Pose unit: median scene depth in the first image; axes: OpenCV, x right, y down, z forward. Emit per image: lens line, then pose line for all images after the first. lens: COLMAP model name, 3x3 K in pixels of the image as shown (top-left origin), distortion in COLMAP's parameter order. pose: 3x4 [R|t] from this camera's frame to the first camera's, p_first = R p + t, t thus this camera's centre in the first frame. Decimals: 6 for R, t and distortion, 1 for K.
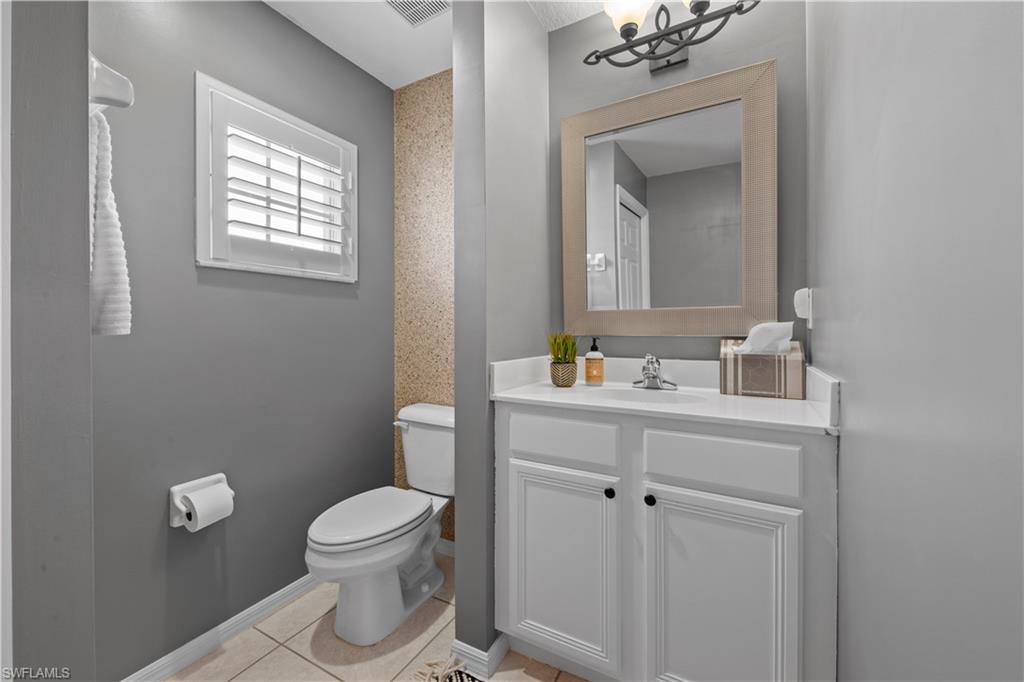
lens RADIAL K [[420.2, 0, 481.5], [0, 420.2, 301.0], [0, 0, 1]] dist [0.000260, -0.003669]
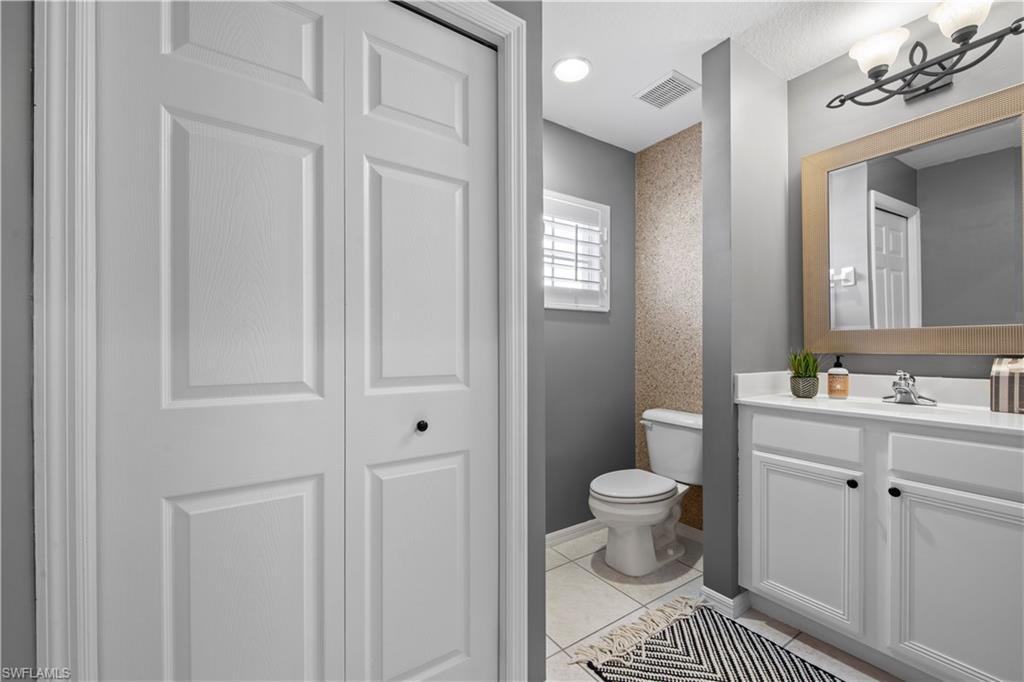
lens RADIAL K [[399.2, 0, 511.6], [0, 399.2, 337.1], [0, 0, 1]] dist [0.003137, -0.003096]
pose [[0.909220, -0.008332, -0.416233, -0.072612], [0.024986, 0.999090, 0.034580, -0.018045], [0.415566, -0.041841, 0.908600, -0.303614]]
